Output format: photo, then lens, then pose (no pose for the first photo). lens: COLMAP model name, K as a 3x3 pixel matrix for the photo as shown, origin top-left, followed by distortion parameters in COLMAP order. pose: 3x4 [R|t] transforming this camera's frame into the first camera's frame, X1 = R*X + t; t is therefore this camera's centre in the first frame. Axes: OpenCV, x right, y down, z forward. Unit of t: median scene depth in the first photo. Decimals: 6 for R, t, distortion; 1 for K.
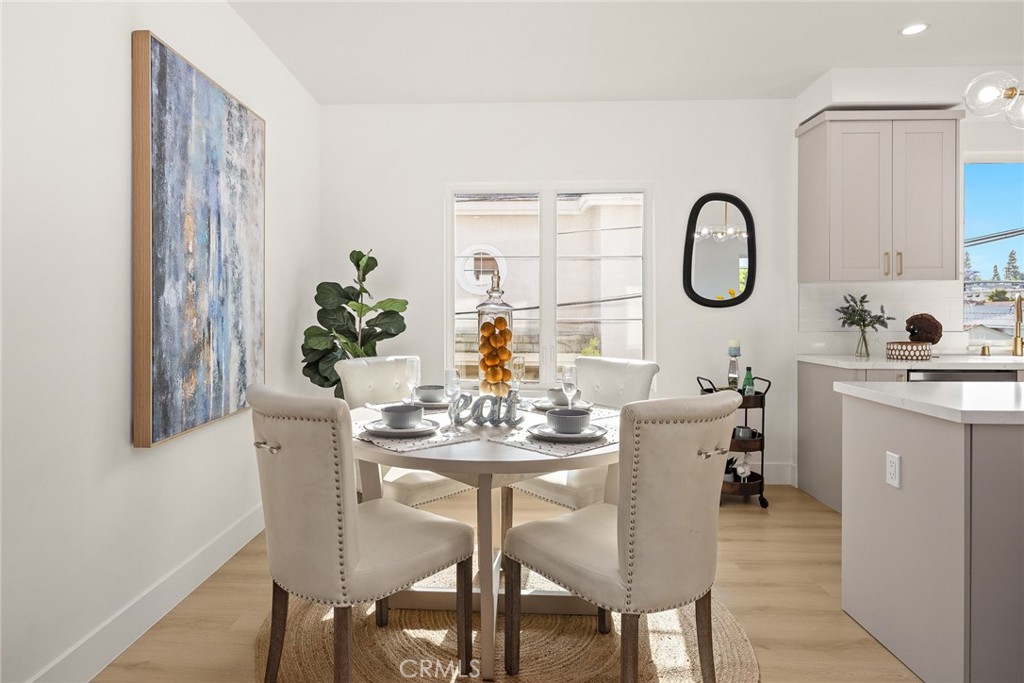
lens RADIAL K [[580.9, 0, 492.1], [0, 580.9, 312.2], [0, 0, 1]] dist [0.007306, -0.001084]
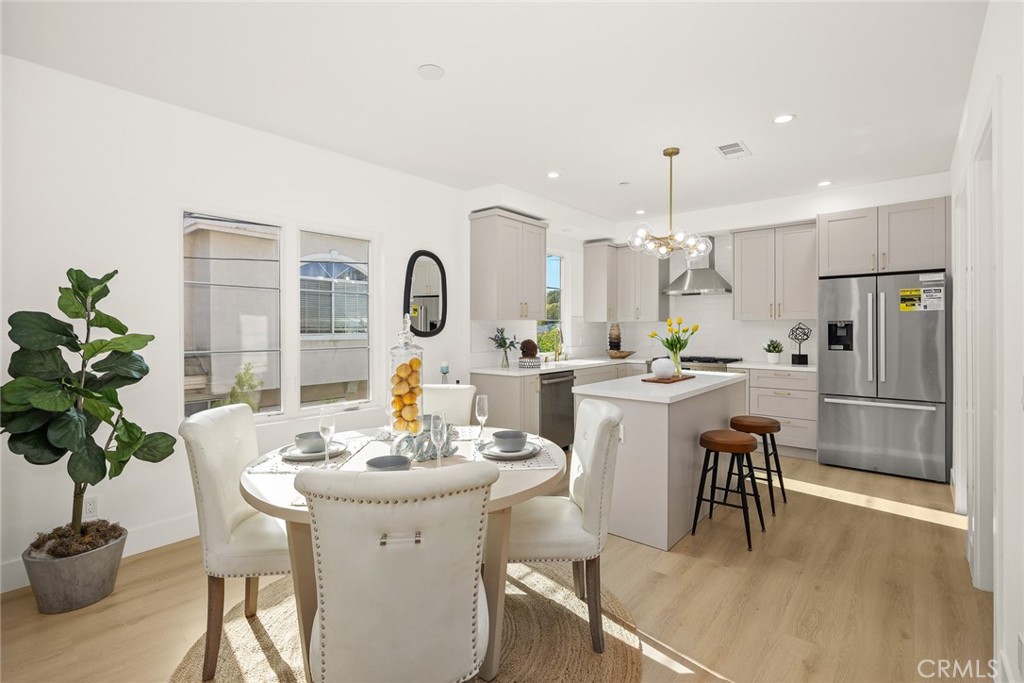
lens RADIAL K [[472.0, 0, 505.8], [0, 472.0, 332.1], [0, 0, 1]] dist [-0.005000, -0.000518]
pose [[0.613675, -0.008570, 0.789512, -0.375977], [0.001281, 0.999951, 0.009858, -0.032097], [-0.789558, -0.005039, 0.613656, 0.214489]]
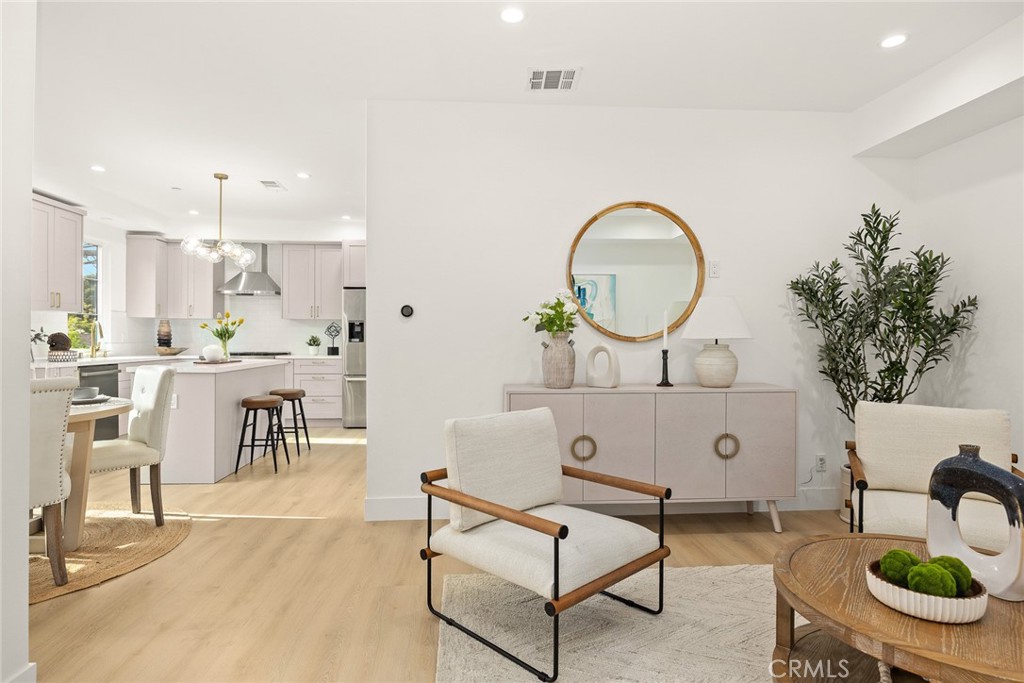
lens RADIAL K [[580.9, 0, 521.0], [0, 580.9, 340.9], [0, 0, 1]] dist [0.007306, -0.001084]
pose [[-0.126086, -0.002365, 0.992017, -0.959240], [-0.005247, 0.999985, 0.001717, 0.015739], [-0.992005, -0.004989, -0.126096, -0.028010]]
